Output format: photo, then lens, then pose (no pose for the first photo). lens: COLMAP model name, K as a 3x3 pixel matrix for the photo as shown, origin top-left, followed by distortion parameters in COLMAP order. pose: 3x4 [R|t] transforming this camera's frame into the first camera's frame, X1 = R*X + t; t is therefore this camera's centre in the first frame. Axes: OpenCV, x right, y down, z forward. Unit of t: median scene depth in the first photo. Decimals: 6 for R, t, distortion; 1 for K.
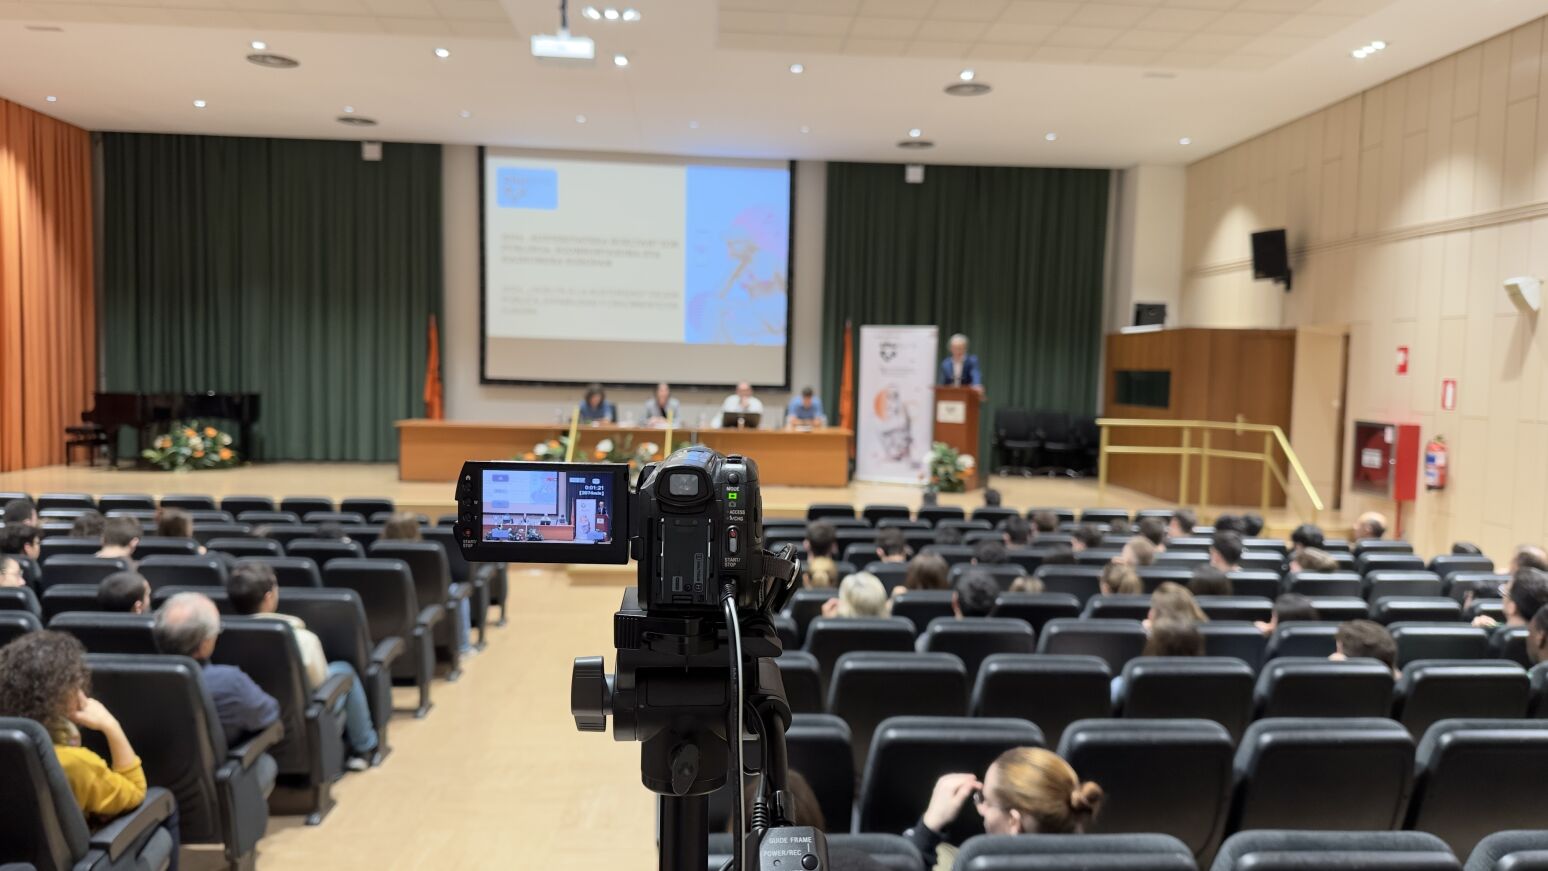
lens RADIAL K [[1058.5, 0, 774.0], [0, 1058.5, 435.5], [0, 0, 1]] dist [0.003358, 0.000373]
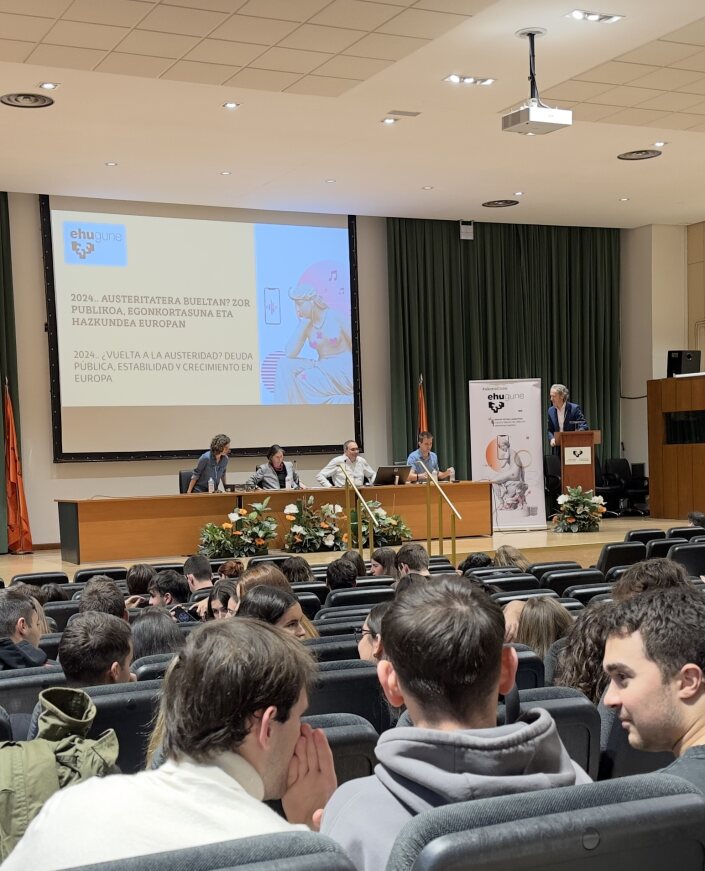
lens RADIAL K [[1330.3, 0, 352.5], [0, 1330.3, 435.5], [0, 0, 1]] dist [0.106868, 0.004892]
pose [[0.926205, -0.051766, 0.373451, -0.464415], [0.079146, 0.995154, -0.058349, 0.015304], [-0.368620, 0.083600, 0.925813, -0.134641]]
